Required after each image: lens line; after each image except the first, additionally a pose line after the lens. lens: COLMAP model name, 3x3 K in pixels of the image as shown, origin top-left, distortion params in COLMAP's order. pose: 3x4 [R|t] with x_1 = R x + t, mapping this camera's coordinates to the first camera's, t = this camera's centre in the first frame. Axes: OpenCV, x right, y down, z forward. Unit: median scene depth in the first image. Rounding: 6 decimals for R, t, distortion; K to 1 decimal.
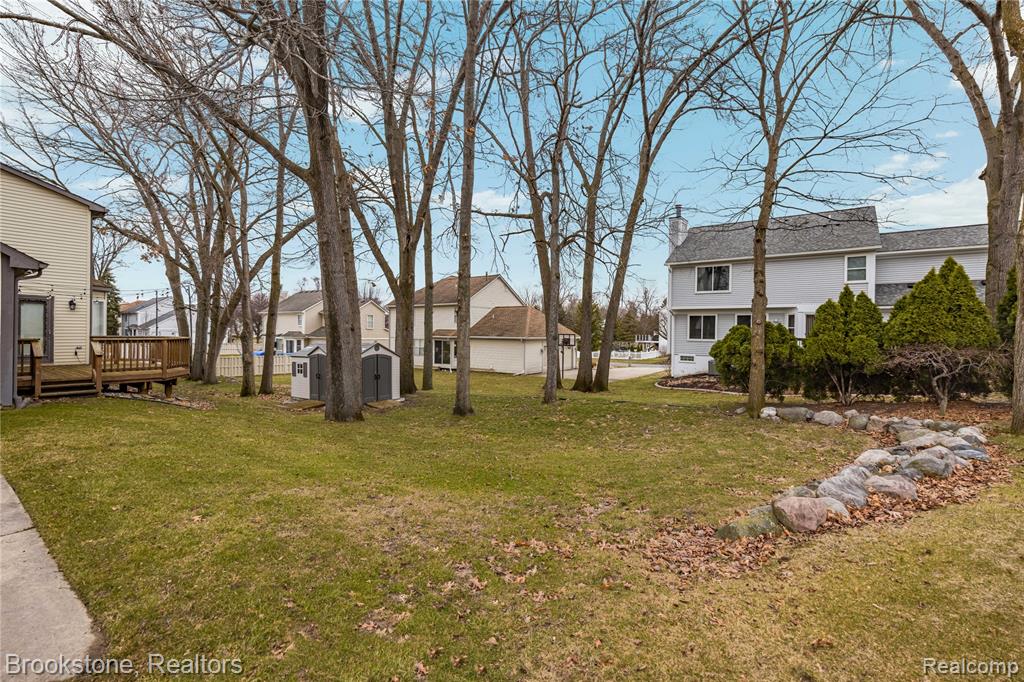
lens RADIAL K [[454.9, 0, 510.6], [0, 454.9, 335.6], [0, 0, 1]] dist [-0.012049, 0.000778]
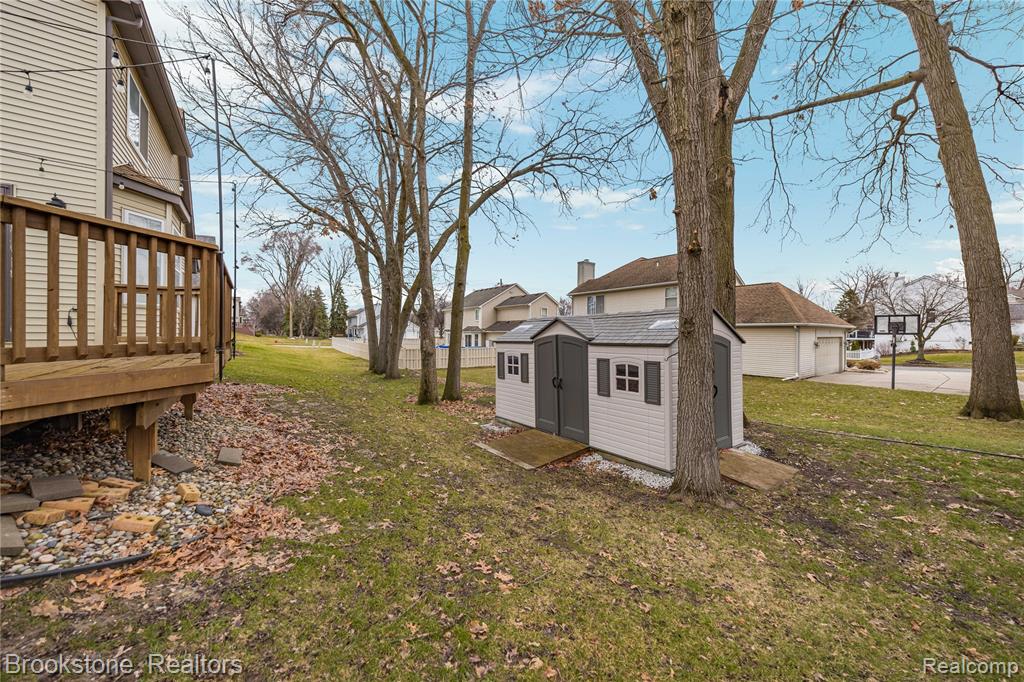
lens RADIAL K [[367.3, 0, 508.4], [0, 367.3, 332.9], [0, 0, 1]] dist [-0.001619, -0.000555]
pose [[0.946957, -0.004171, -0.321334, -0.288341], [0.000383, 0.999930, -0.011851, 0.035317], [0.321361, 0.011099, 0.946892, 0.516699]]
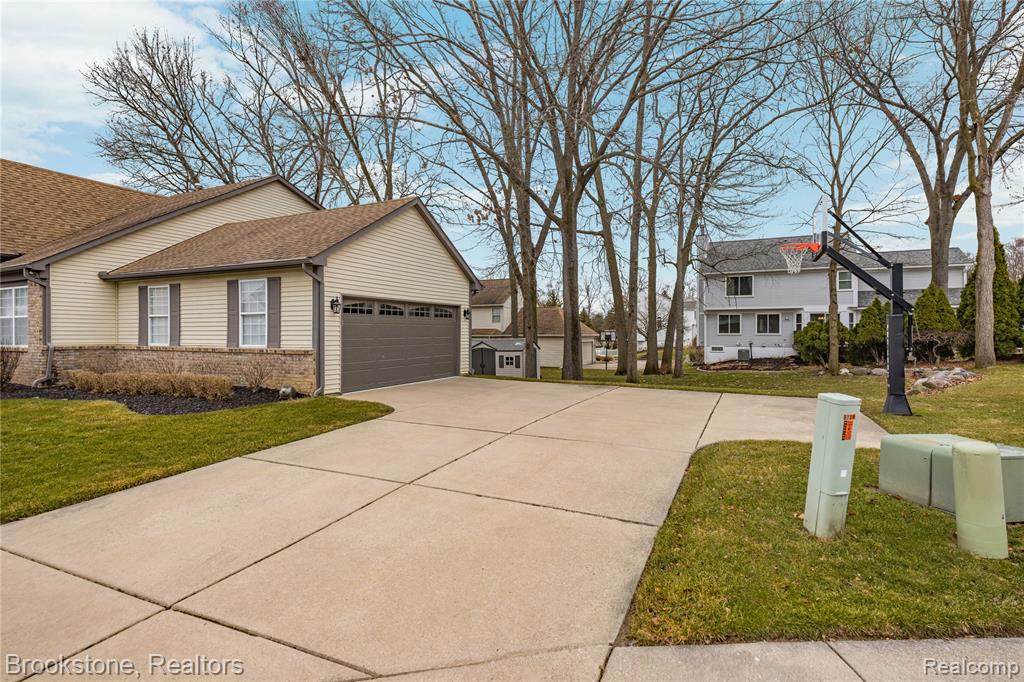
lens RADIAL K [[506.2, 0, 508.0], [0, 506.2, 333.5], [0, 0, 1]] dist [-0.012375, -0.000965]
pose [[0.984027, -0.012616, 0.177571, -0.493198], [0.013925, 0.999884, -0.006132, 0.009347], [-0.177473, 0.008506, 0.984089, -0.315899]]
